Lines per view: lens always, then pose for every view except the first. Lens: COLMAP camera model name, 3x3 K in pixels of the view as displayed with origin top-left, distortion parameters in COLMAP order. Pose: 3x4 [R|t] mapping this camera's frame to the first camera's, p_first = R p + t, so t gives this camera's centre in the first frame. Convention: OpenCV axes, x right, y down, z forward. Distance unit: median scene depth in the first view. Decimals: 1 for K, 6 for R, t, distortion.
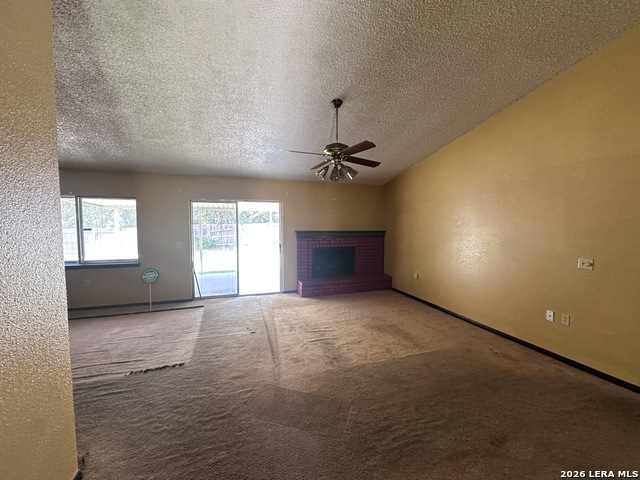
lens RADIAL K [[256.3, 0, 320.0], [0, 256.3, 240.0], [0, 0, 1]] dist [-0.001093, -0.000154]
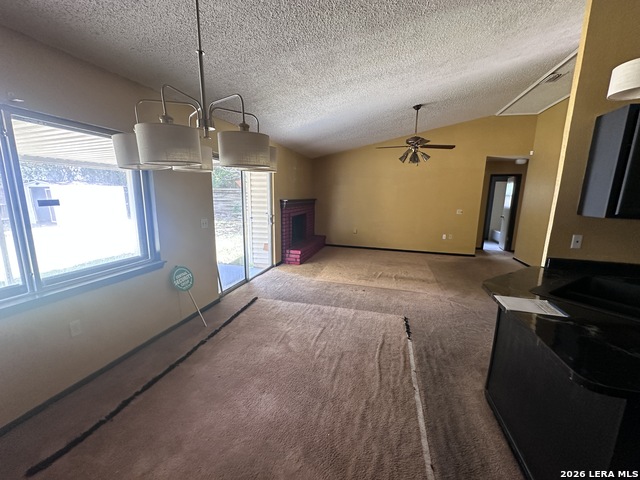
lens RADIAL K [[256.3, 0, 320.0], [0, 256.3, 240.0], [0, 0, 1]] dist [-0.001093, -0.000154]
pose [[0.559229, -0.141463, 0.816855, -0.987006], [0.034166, 0.988429, 0.147786, -0.027488], [-0.828309, -0.054737, 0.557591, 0.418568]]
